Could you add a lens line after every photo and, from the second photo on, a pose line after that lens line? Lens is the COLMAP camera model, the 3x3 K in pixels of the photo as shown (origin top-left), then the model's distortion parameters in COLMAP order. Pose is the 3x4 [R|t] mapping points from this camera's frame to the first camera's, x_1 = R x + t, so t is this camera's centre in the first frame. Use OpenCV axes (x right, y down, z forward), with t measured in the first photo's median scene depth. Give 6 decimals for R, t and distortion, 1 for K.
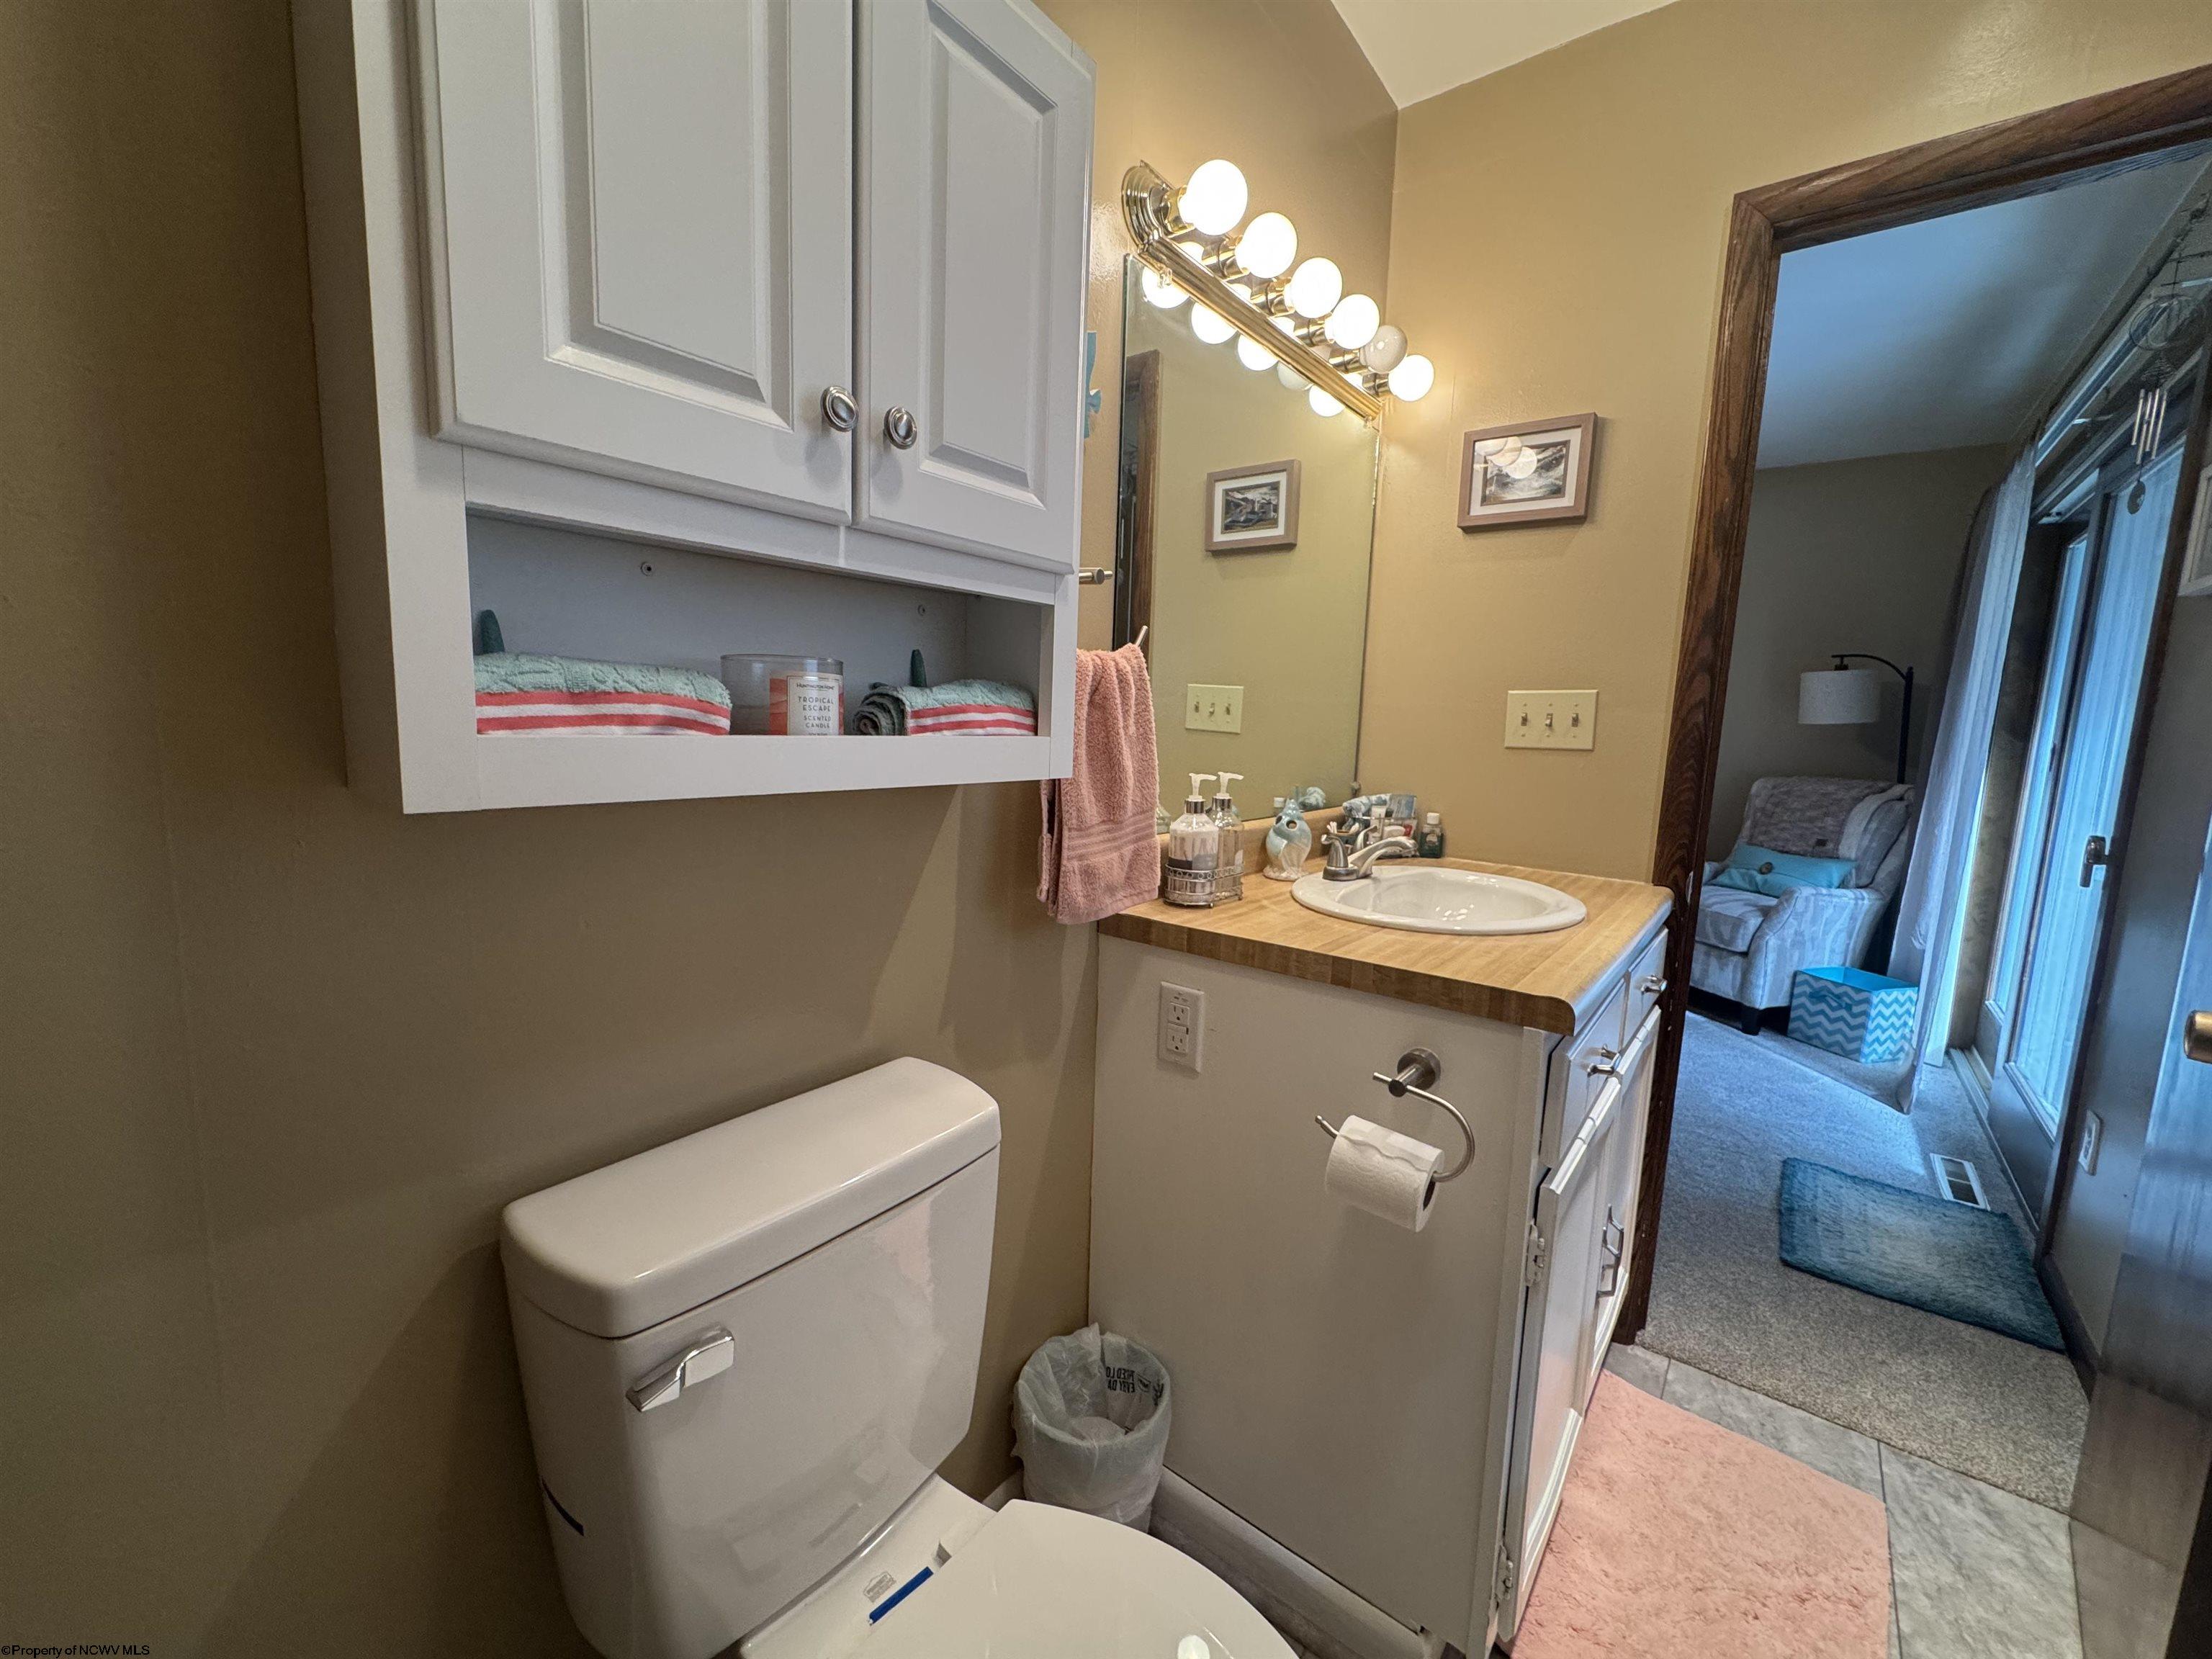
lens RADIAL K [[891.4, 0, 1106.3], [0, 891.4, 828.8], [0, 0, 1]] dist [-0.000864, -0.000043]
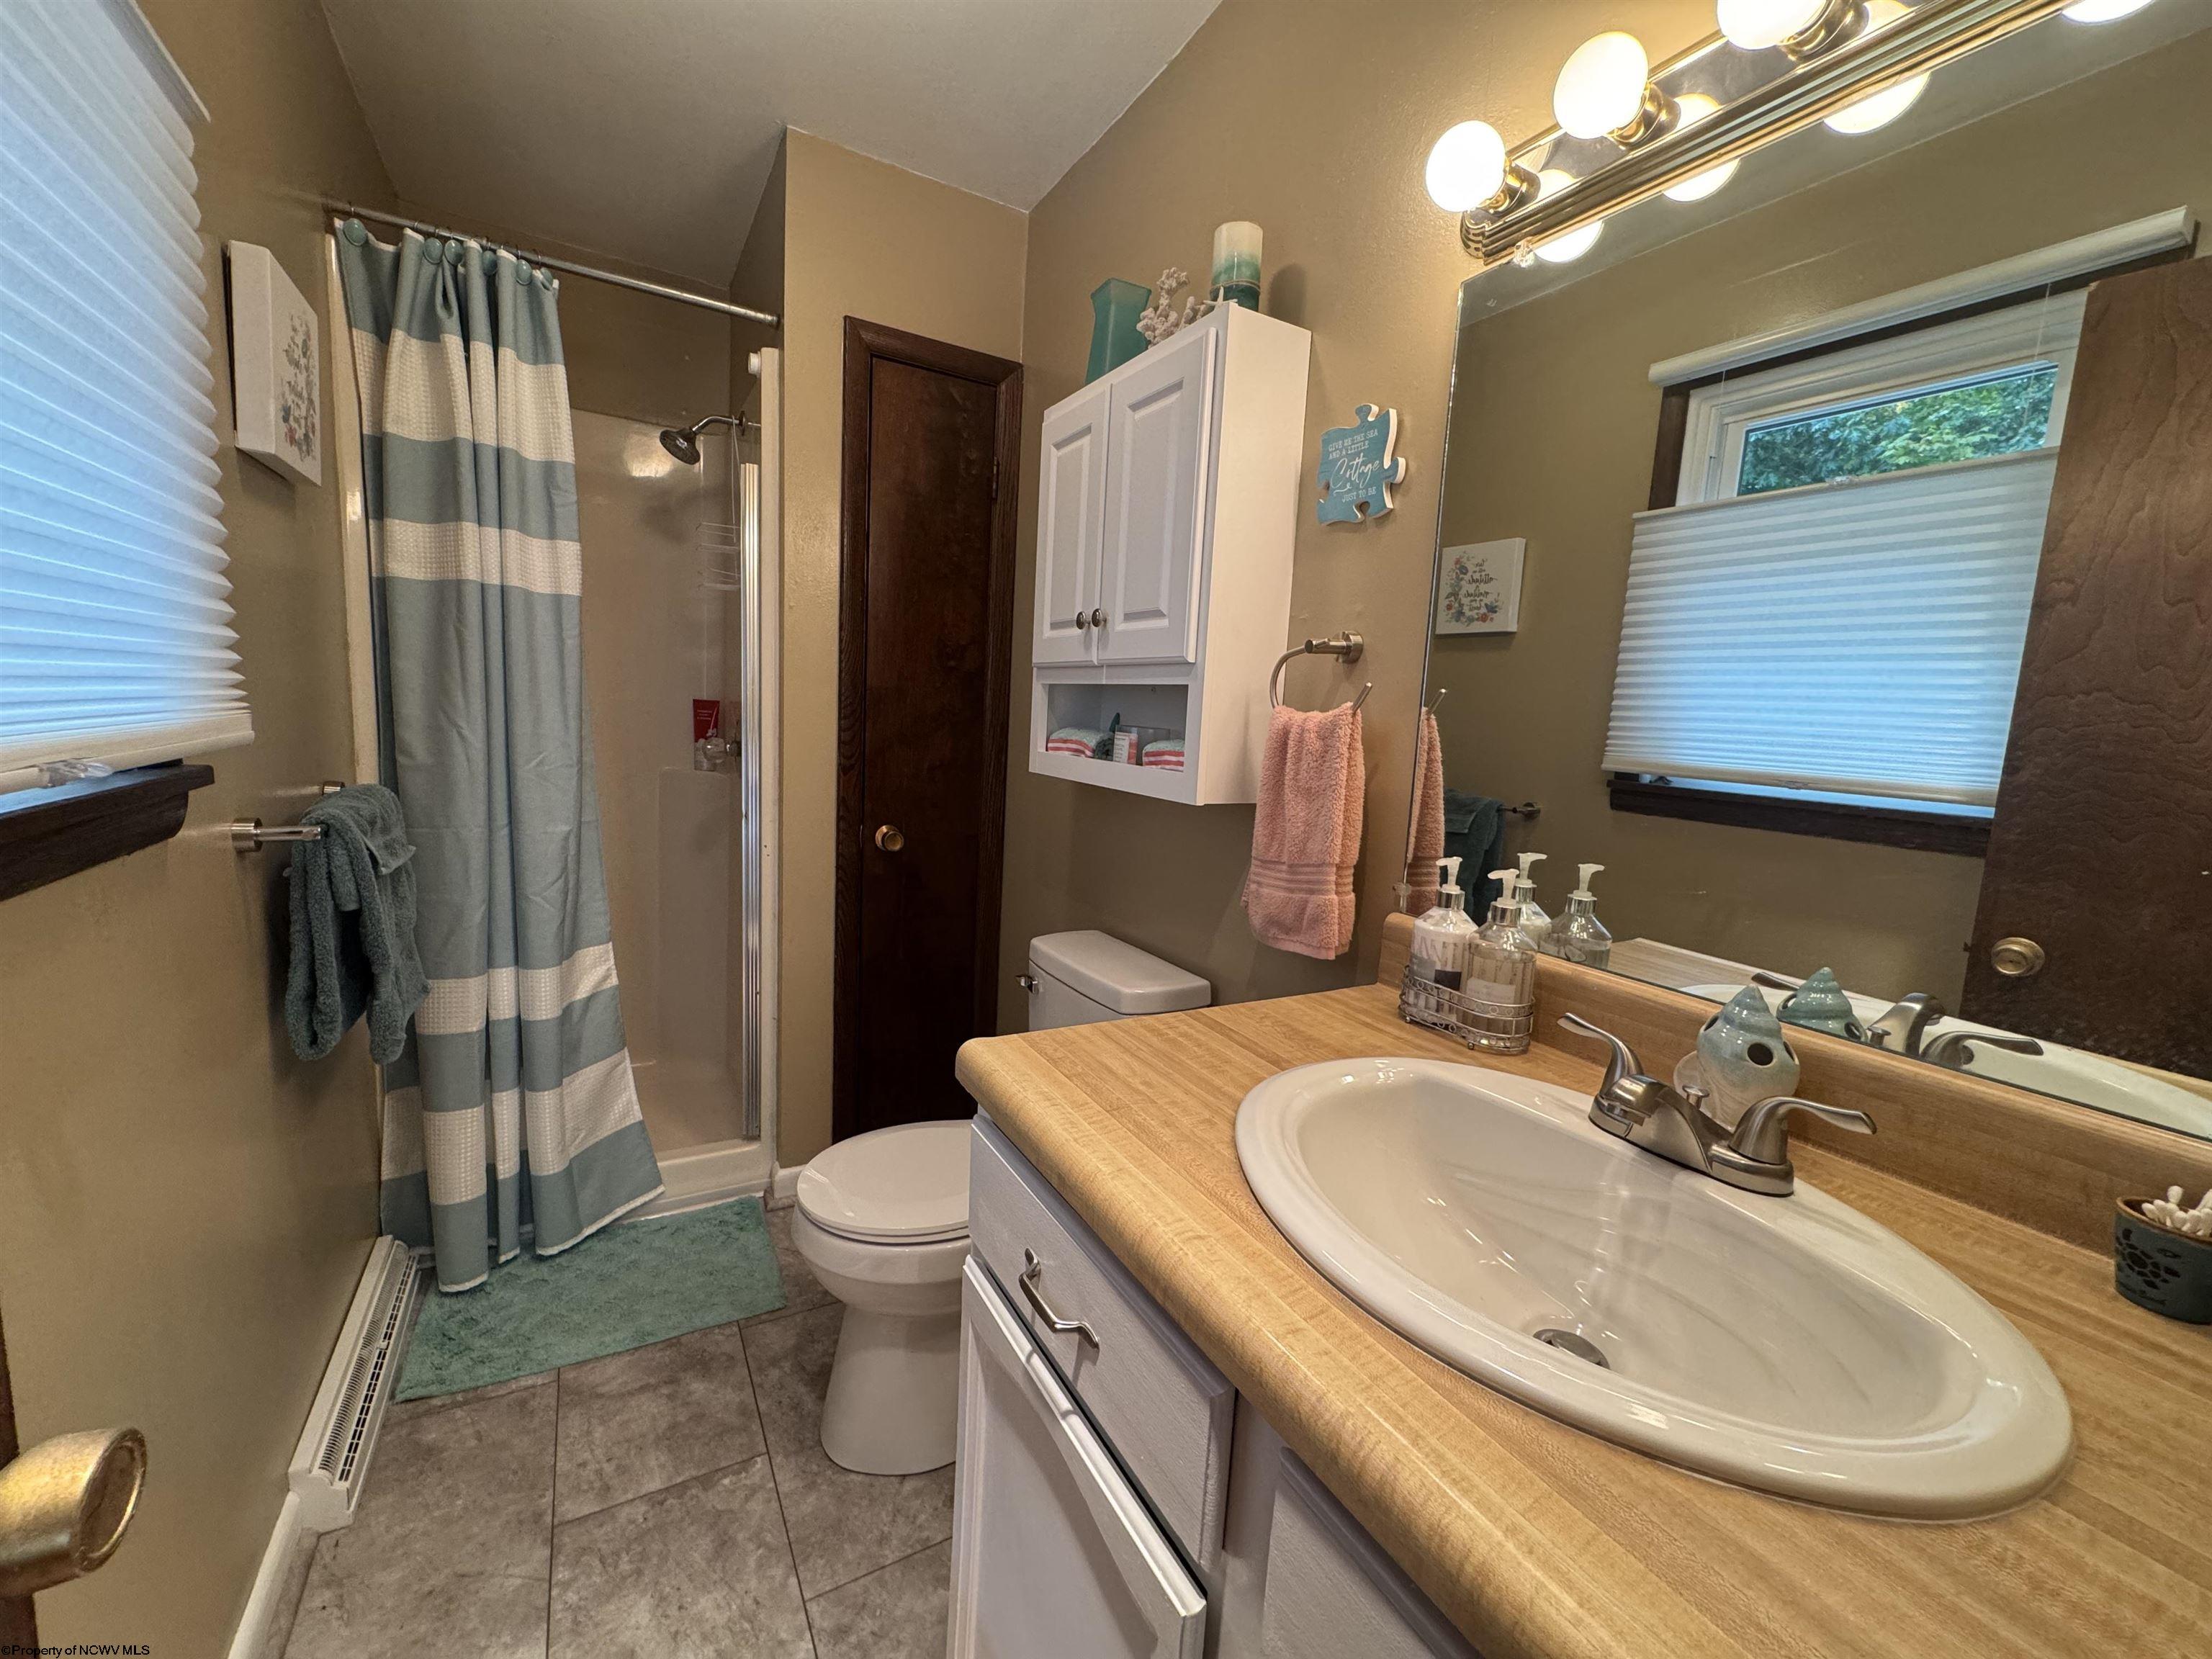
lens RADIAL K [[891.4, 0, 1107.3], [0, 891.4, 828.3], [0, 0, 1]] dist [-0.000864, -0.000043]
pose [[-0.373628, 0.068202, -0.925068, 1.533086], [-0.183835, 0.972066, 0.145917, -0.236643], [0.909179, 0.224579, -0.350653, 1.622665]]
